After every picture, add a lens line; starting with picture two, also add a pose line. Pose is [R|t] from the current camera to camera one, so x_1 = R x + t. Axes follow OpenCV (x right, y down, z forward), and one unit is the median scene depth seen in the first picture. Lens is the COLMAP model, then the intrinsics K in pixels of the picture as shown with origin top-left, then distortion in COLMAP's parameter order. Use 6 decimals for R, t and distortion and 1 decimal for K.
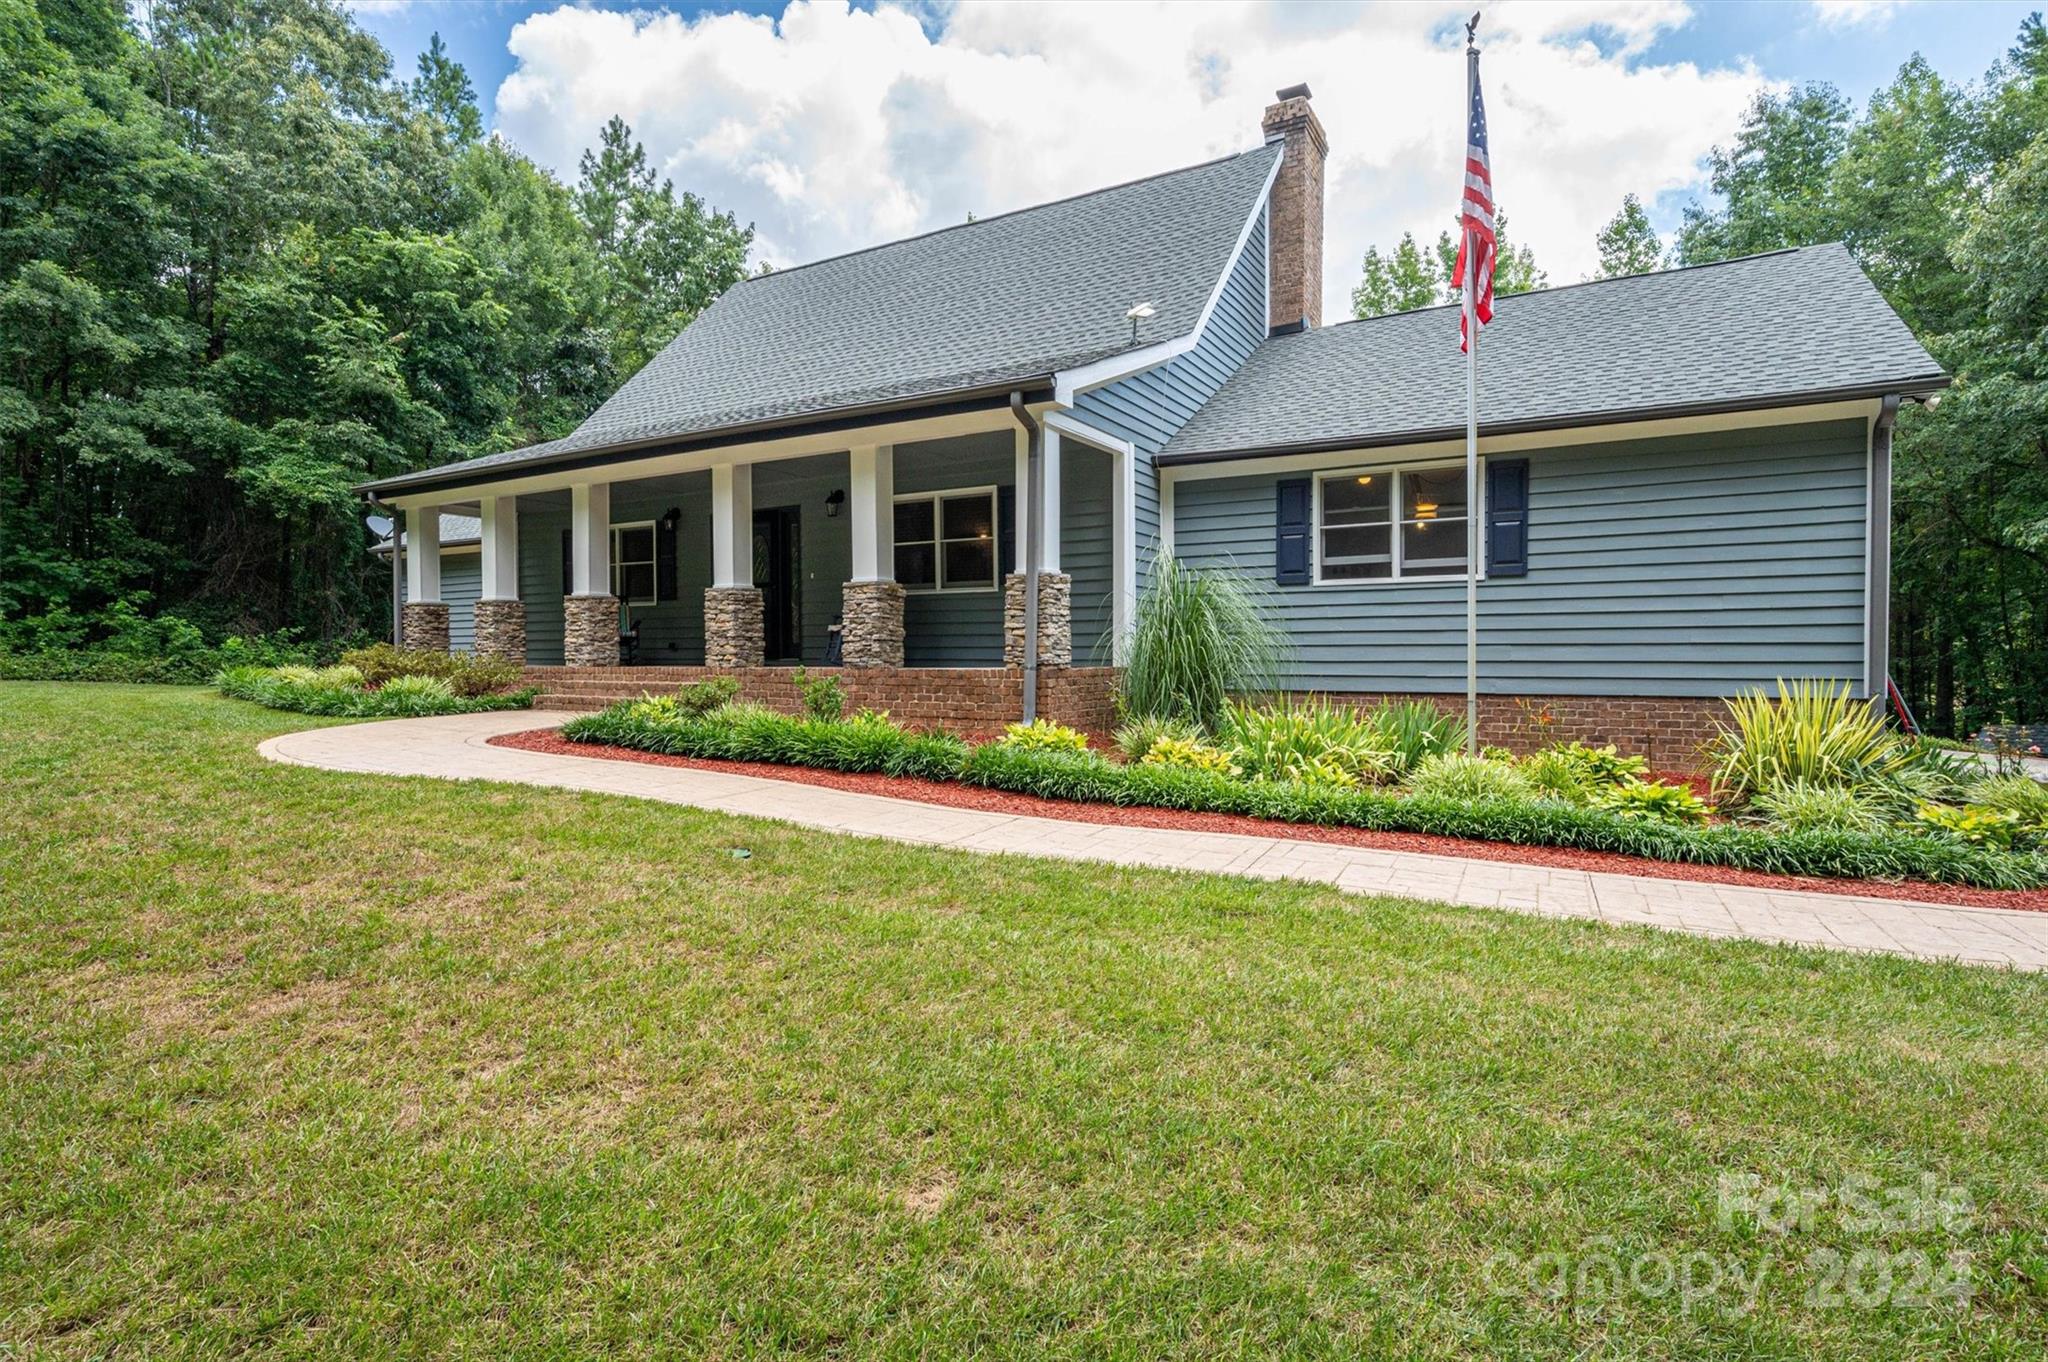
lens RADIAL K [[995.6, 0, 1015.4], [0, 995.6, 678.6], [0, 0, 1]] dist [0.000595, 0.000346]
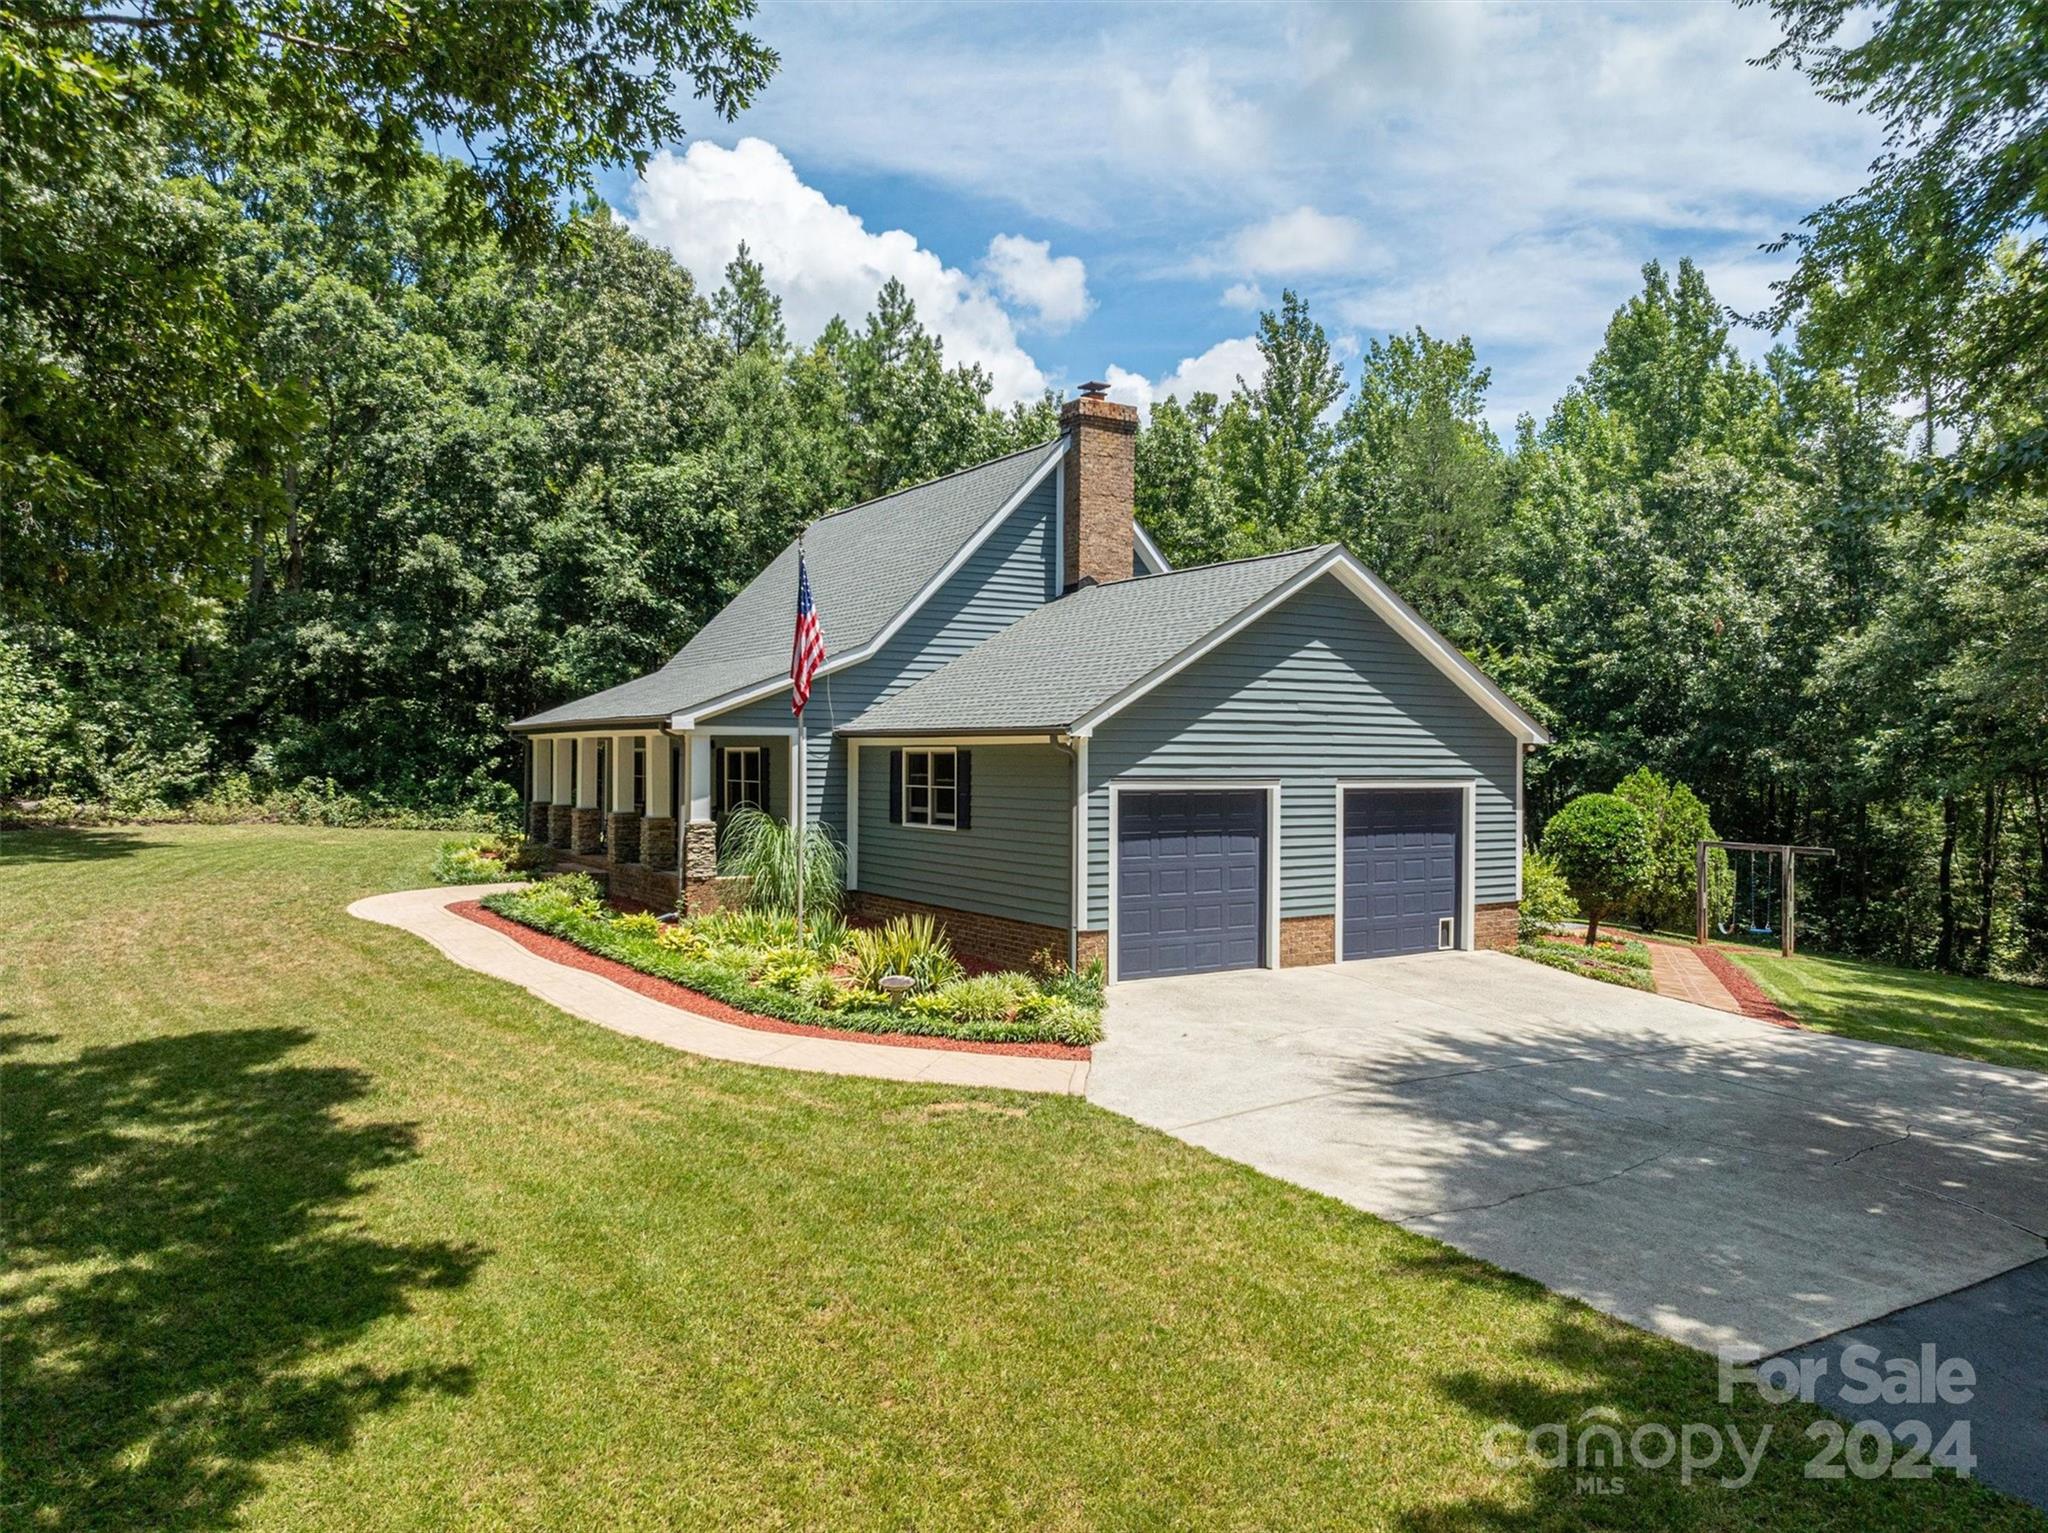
lens RADIAL K [[1439.4, 0, 1028.7], [0, 1439.4, 754.6], [0, 0, 1]] dist [-0.033848, -0.002997]
pose [[0.882041, 0.007170, -0.471118, 1.183640], [-0.019313, 0.999594, -0.020945, -0.128394], [0.470777, 0.027574, 0.881821, -0.620912]]
